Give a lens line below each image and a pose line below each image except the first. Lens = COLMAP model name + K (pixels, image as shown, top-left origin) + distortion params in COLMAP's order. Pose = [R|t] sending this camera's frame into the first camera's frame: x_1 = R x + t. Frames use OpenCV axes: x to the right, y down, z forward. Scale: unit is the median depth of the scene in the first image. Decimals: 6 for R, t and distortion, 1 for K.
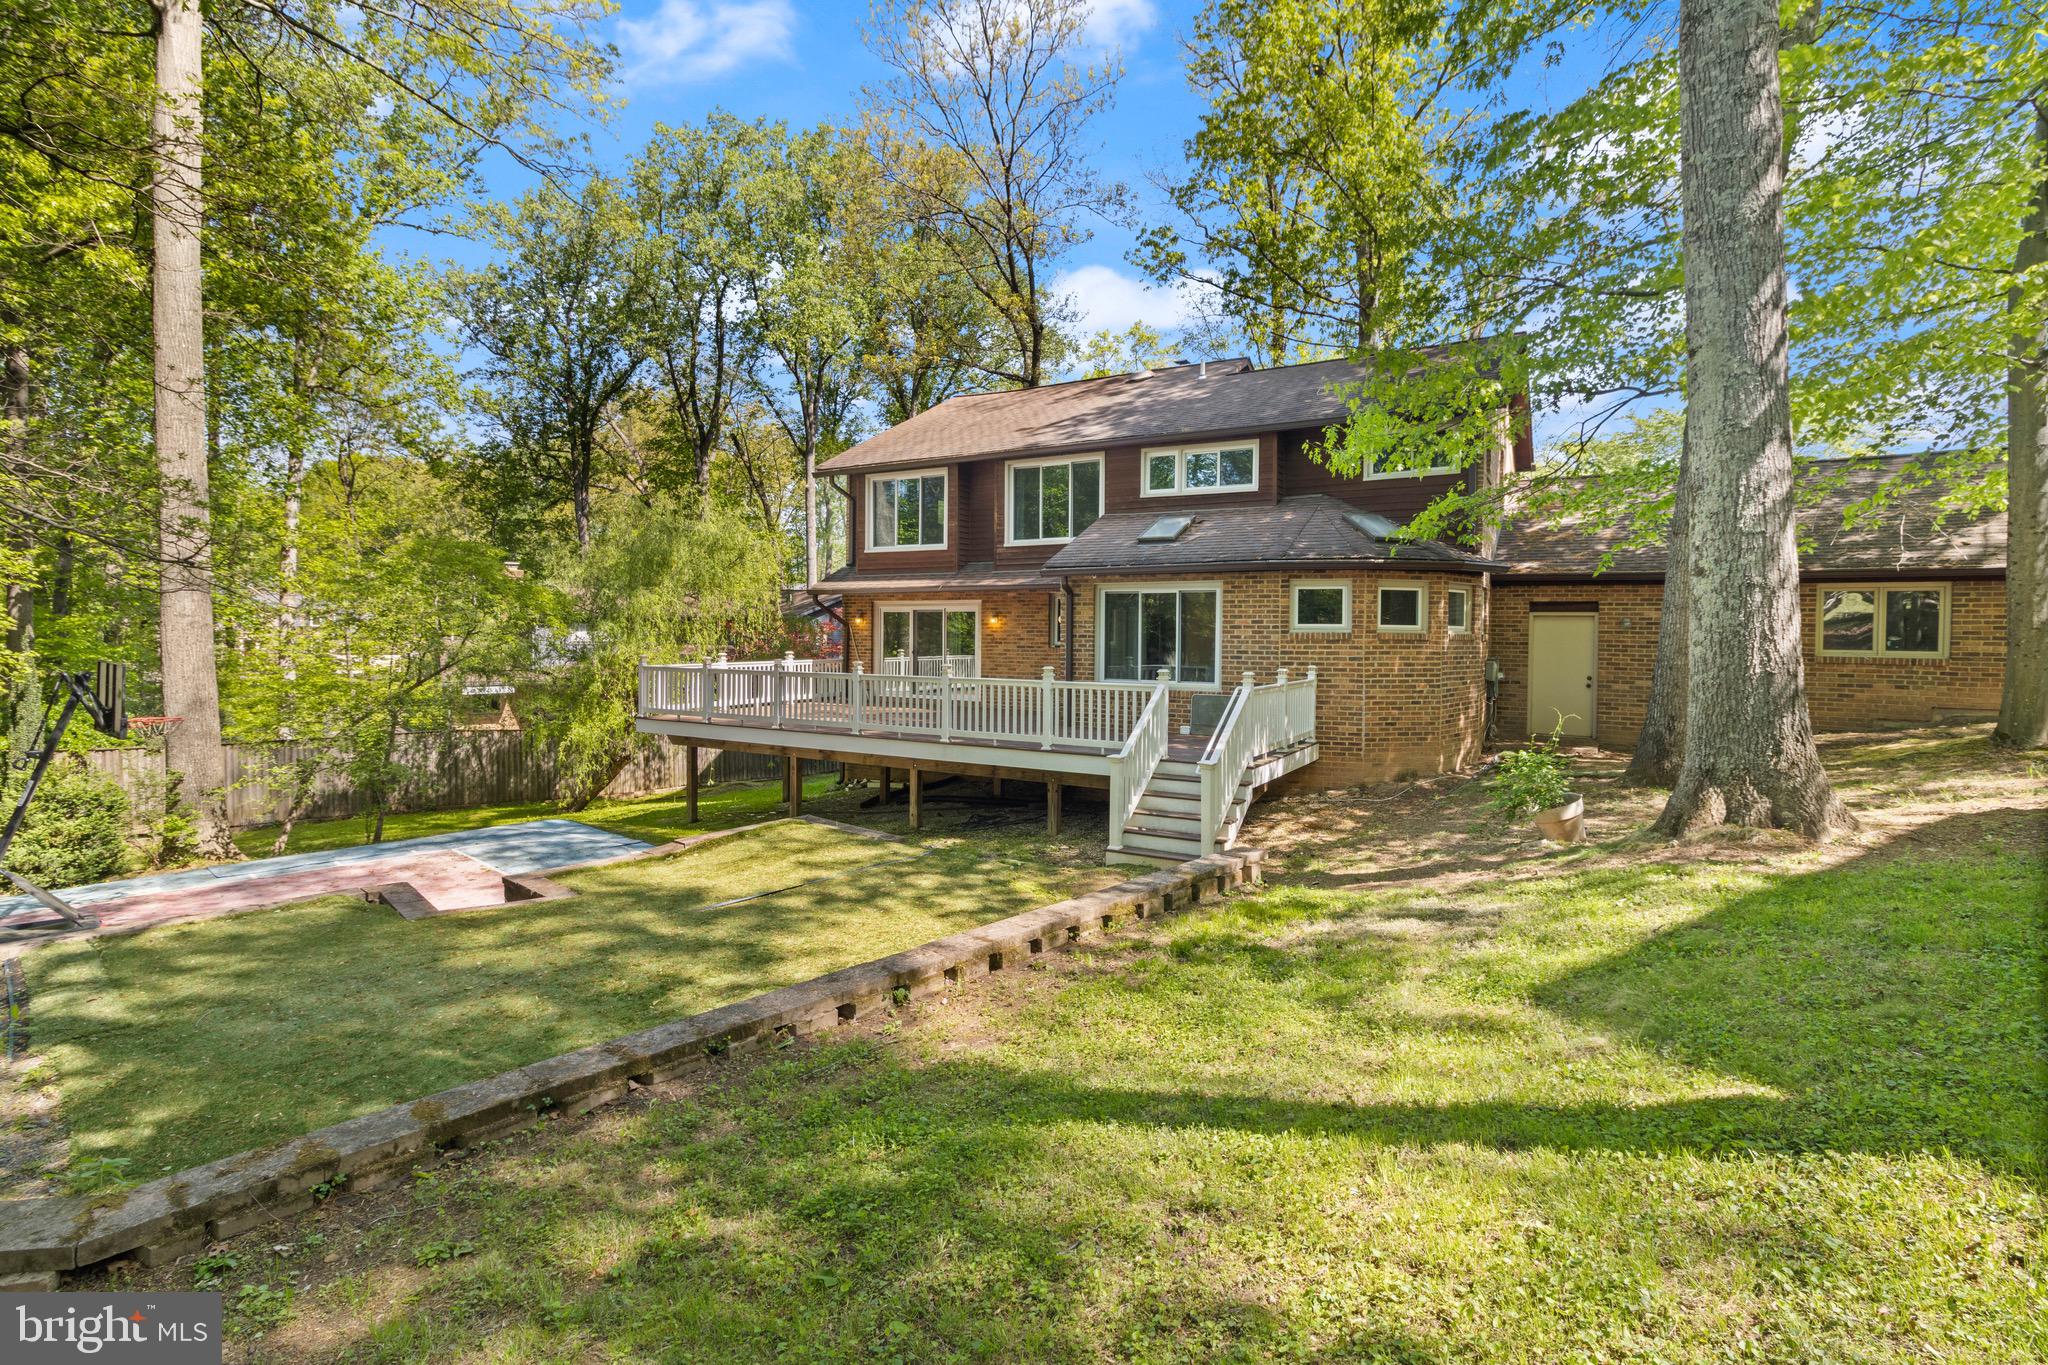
lens RADIAL K [[953.7, 0, 1023.2], [0, 953.7, 672.6], [0, 0, 1]] dist [0.004427, -0.000455]
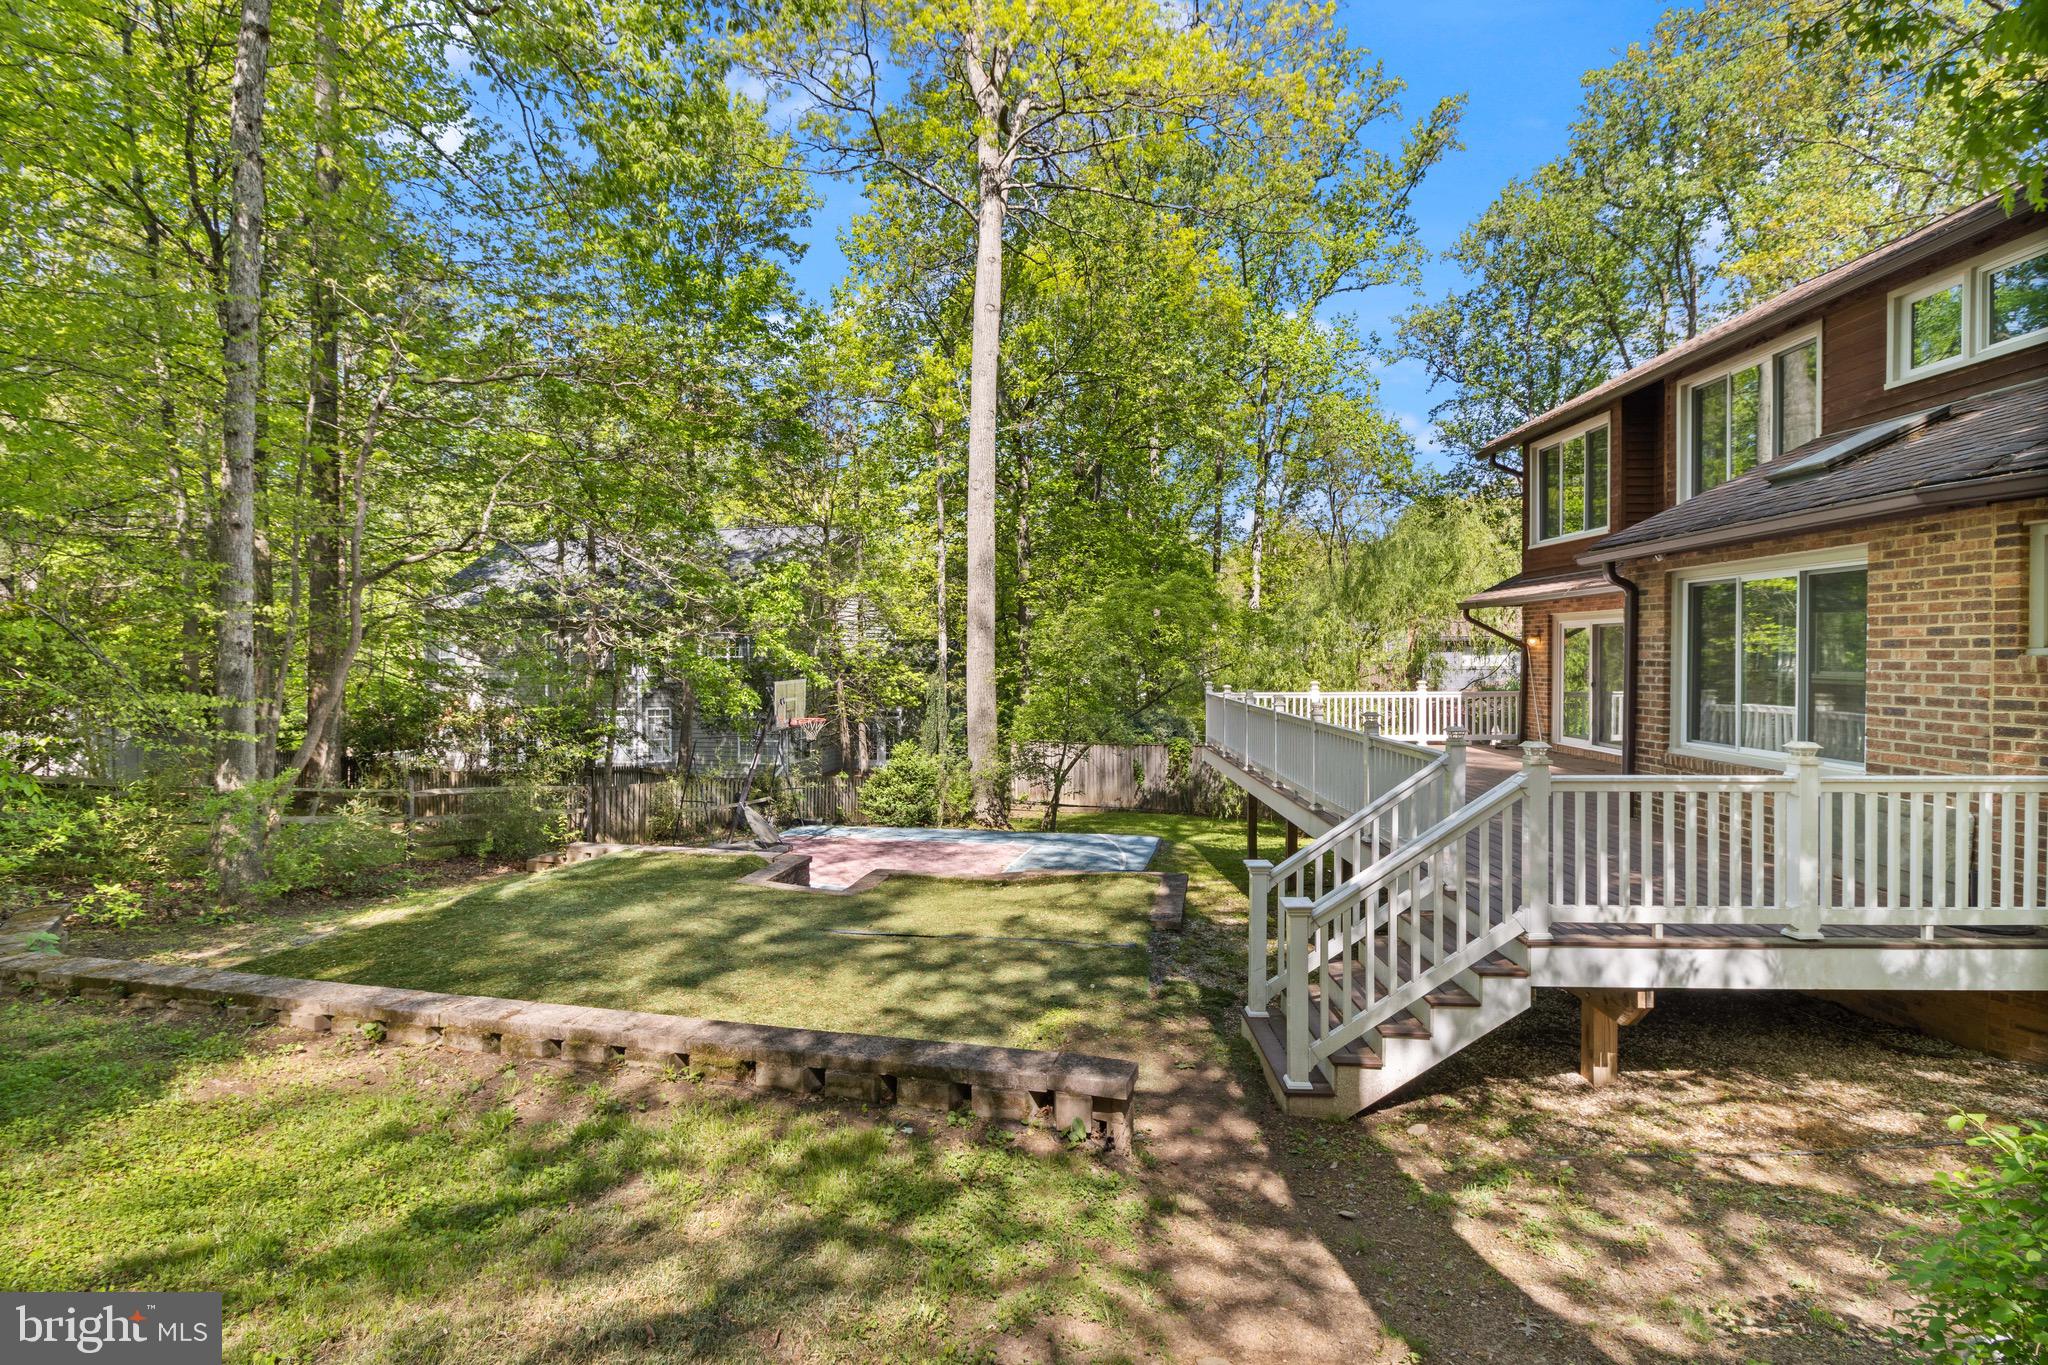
lens RADIAL K [[953.7, 0, 1022.9], [0, 953.7, 672.8], [0, 0, 1]] dist [0.004427, -0.000455]
pose [[0.500037, 0.012369, -0.865916, 0.618943], [-0.034594, 0.999385, -0.005701, -0.026270], [0.865313, 0.032807, 0.500157, 0.642075]]
